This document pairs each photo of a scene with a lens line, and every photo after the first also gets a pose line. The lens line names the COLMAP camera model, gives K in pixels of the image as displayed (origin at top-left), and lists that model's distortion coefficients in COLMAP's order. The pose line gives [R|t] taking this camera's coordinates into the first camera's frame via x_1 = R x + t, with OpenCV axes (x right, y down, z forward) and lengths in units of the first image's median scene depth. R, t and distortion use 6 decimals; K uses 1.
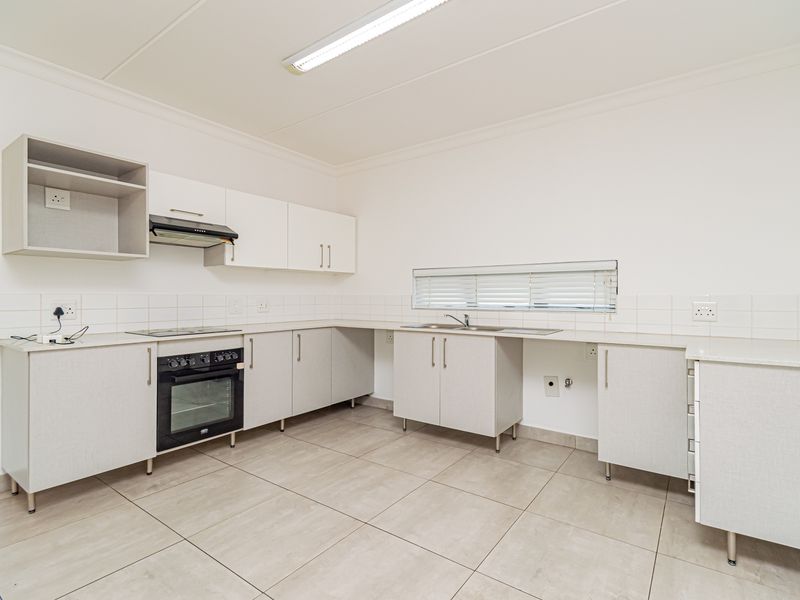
lens RADIAL K [[417.2, 0, 400.0], [0, 417.2, 300.0], [0, 0, 1]] dist [0.006442, -0.000642]
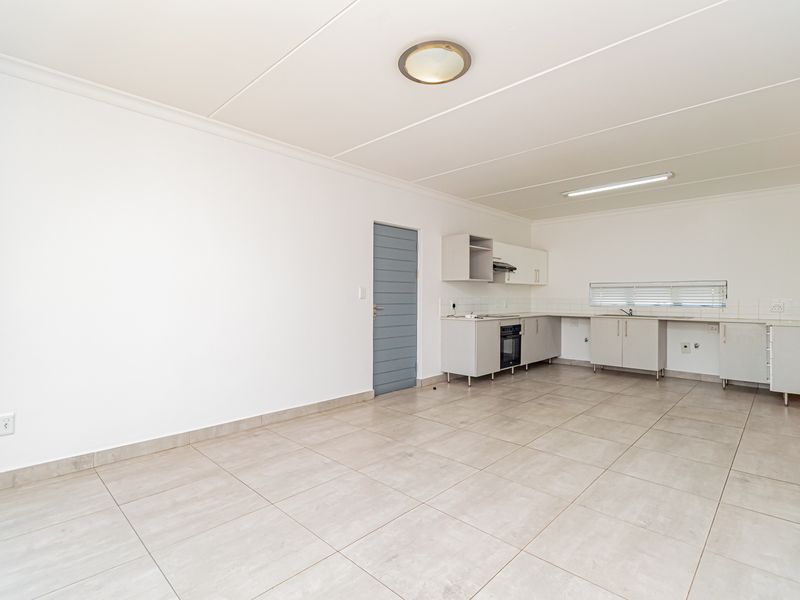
lens RADIAL K [[389.8, 0, 397.3], [0, 389.8, 319.2], [0, 0, 1]] dist [-0.005099, -0.000917]
pose [[0.990945, 0.007237, -0.134071, -0.701072], [-0.001757, 0.999160, 0.040945, 0.011782], [0.134254, -0.040339, 0.990126, -0.921574]]
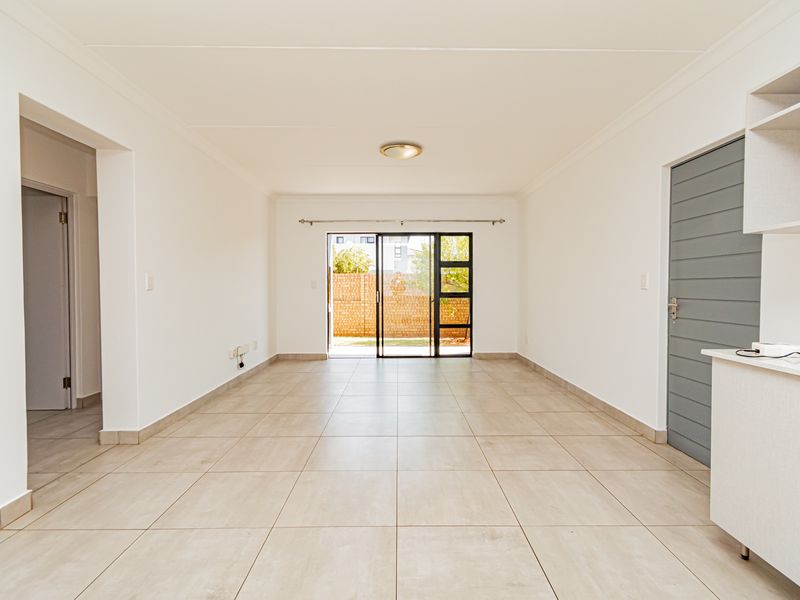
lens RADIAL K [[406.9, 0, 400.0], [0, 406.9, 300.0], [0, 0, 1]] dist [-0.022876, -0.000188]
pose [[-0.795616, 0.013661, -0.605647, 0.081722], [-0.012911, 0.999136, 0.039497, -0.006935], [0.605664, 0.039244, -0.794752, 0.859804]]
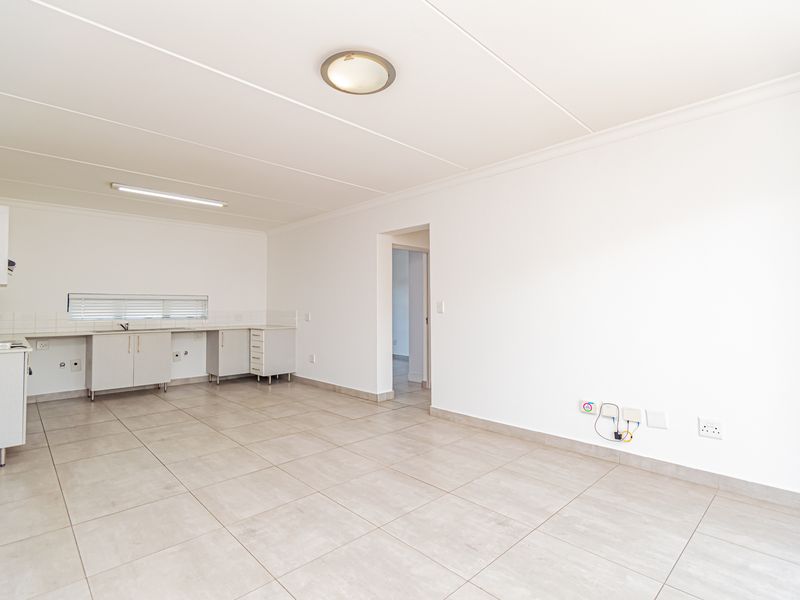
lens RADIAL K [[405.6, 0, 400.0], [0, 405.6, 300.0], [0, 0, 1]] dist [0.003772, -0.000201]
pose [[0.161559, 0.021009, 0.986639, -1.437181], [0.016852, 0.999569, -0.024044, -0.000126], [-0.986719, 0.020512, 0.161136, -0.387075]]
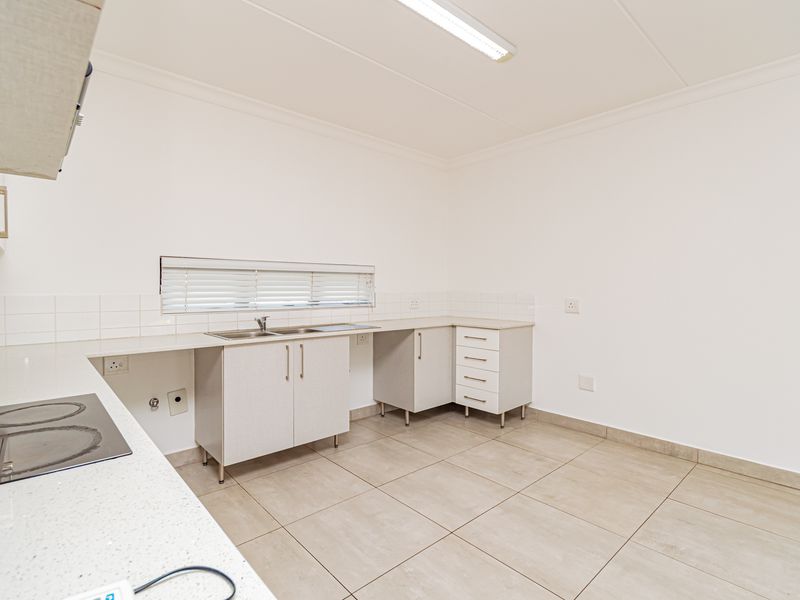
lens RADIAL K [[406.9, 0, 400.0], [0, 406.9, 300.0], [0, 0, 1]] dist [-0.022876, -0.000188]
pose [[0.196960, -0.030086, 0.979950, -0.683221], [0.008074, 0.999545, 0.029065, -0.024307], [-0.980378, 0.002187, 0.197114, 0.632016]]
